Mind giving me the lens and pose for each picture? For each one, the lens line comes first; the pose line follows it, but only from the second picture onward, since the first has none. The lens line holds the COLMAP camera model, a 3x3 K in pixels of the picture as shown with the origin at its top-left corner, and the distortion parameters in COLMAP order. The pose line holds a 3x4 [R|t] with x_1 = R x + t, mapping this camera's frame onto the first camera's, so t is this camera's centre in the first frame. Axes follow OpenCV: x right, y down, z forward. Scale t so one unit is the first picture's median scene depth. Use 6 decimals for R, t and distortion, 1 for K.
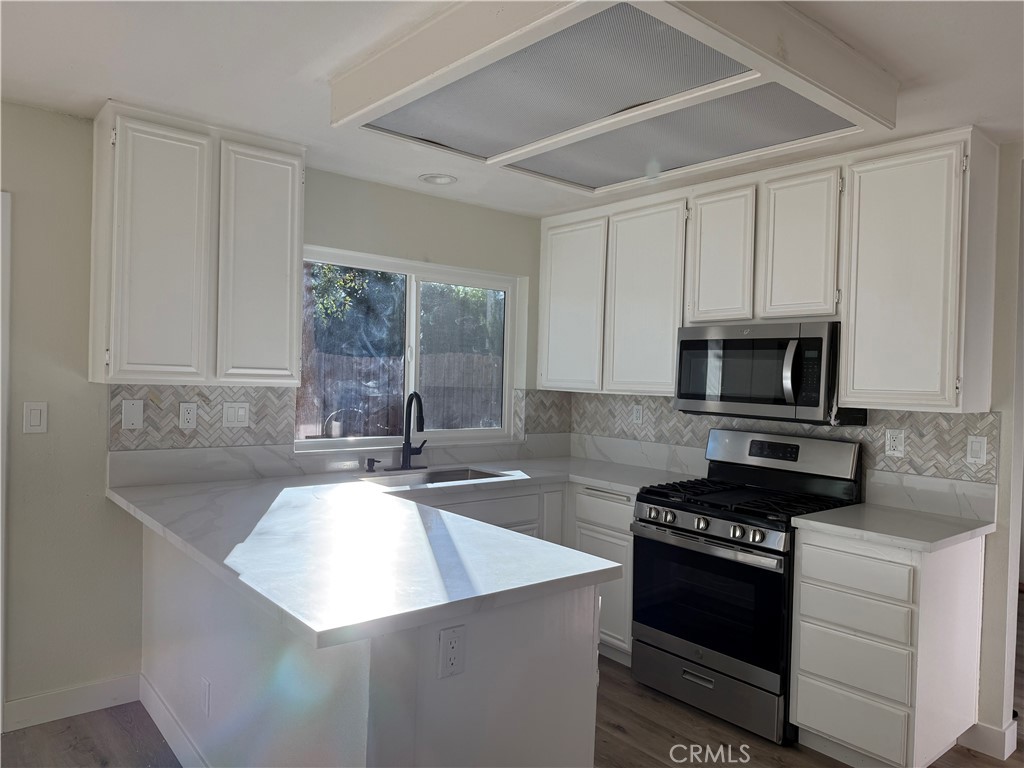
lens RADIAL K [[712.1, 0, 510.4], [0, 712.1, 380.8], [0, 0, 1]] dist [0.106152, -0.125814]
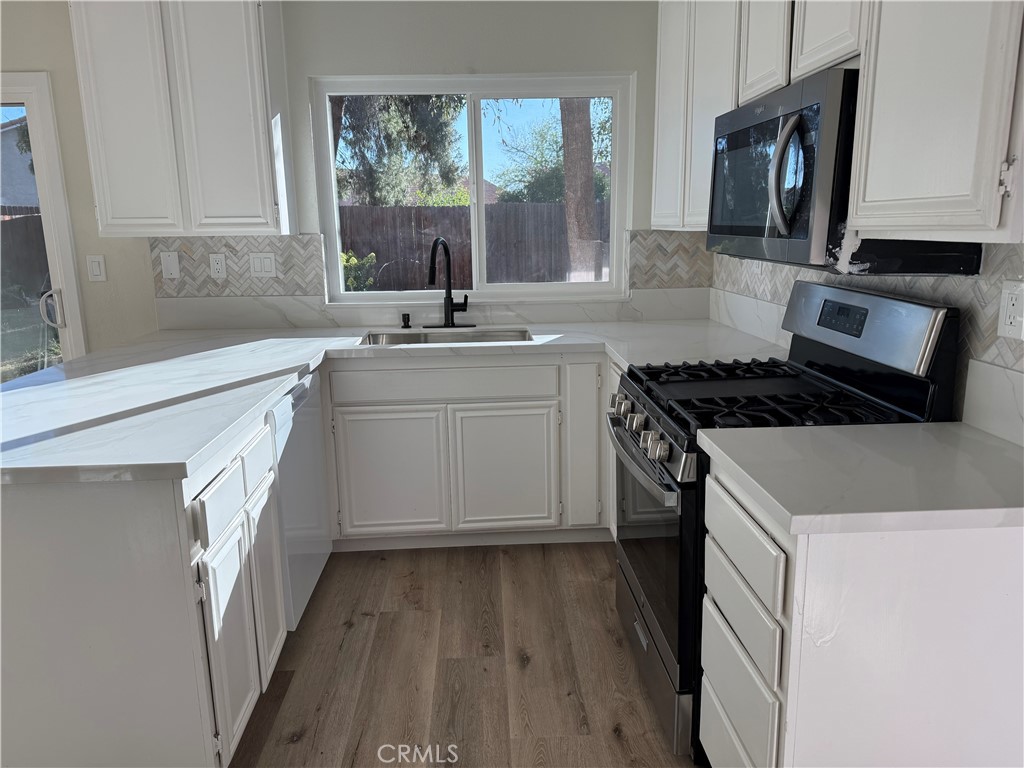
lens RADIAL K [[712.1, 0, 510.4], [0, 712.1, 380.8], [0, 0, 1]] dist [0.106152, -0.125814]
pose [[0.796148, 0.087015, -0.598813, 0.513617], [0.035807, 0.981098, 0.190172, 0.025421], [0.604042, -0.172846, 0.777983, 0.379123]]
